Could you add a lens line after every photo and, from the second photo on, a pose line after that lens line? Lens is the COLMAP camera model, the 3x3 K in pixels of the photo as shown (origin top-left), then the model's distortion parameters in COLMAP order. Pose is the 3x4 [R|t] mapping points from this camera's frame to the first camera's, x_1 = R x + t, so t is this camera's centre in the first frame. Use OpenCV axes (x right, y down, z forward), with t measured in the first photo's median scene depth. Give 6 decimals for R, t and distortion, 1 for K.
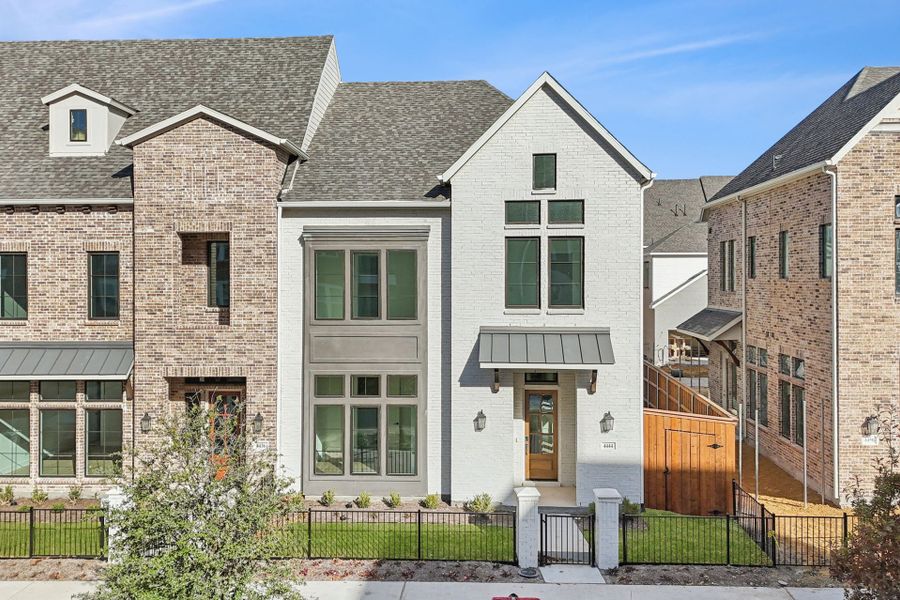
lens RADIAL K [[792.9, 0, 448.0], [0, 792.9, 297.4], [0, 0, 1]] dist [0.051358, -0.037023]
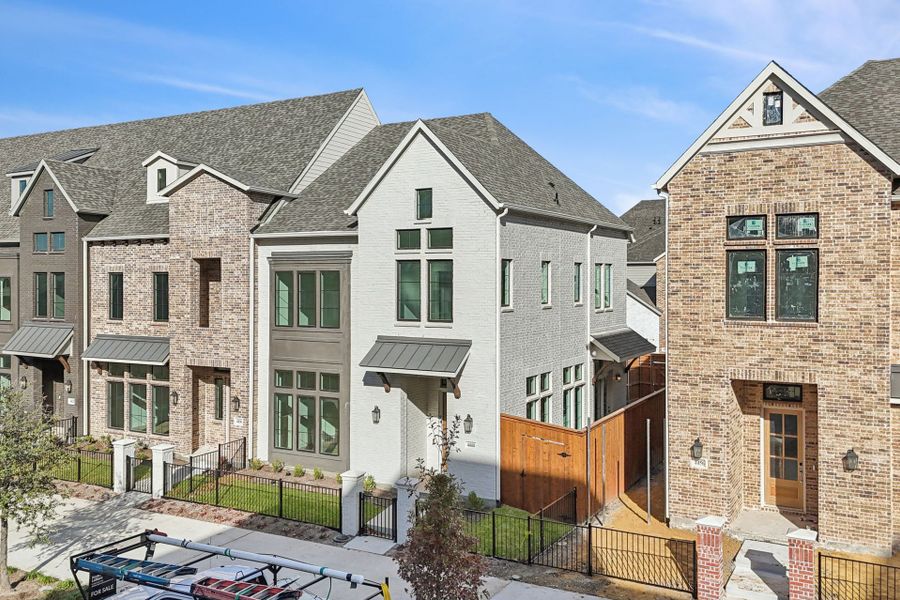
lens RADIAL K [[792.9, 0, 450.1], [0, 792.9, 299.3], [0, 0, 1]] dist [0.051358, -0.037023]
pose [[0.898640, 0.013773, -0.438470, 0.659662], [-0.011648, 0.999904, 0.007537, -0.028197], [0.438532, -0.001666, 0.898714, -0.022836]]
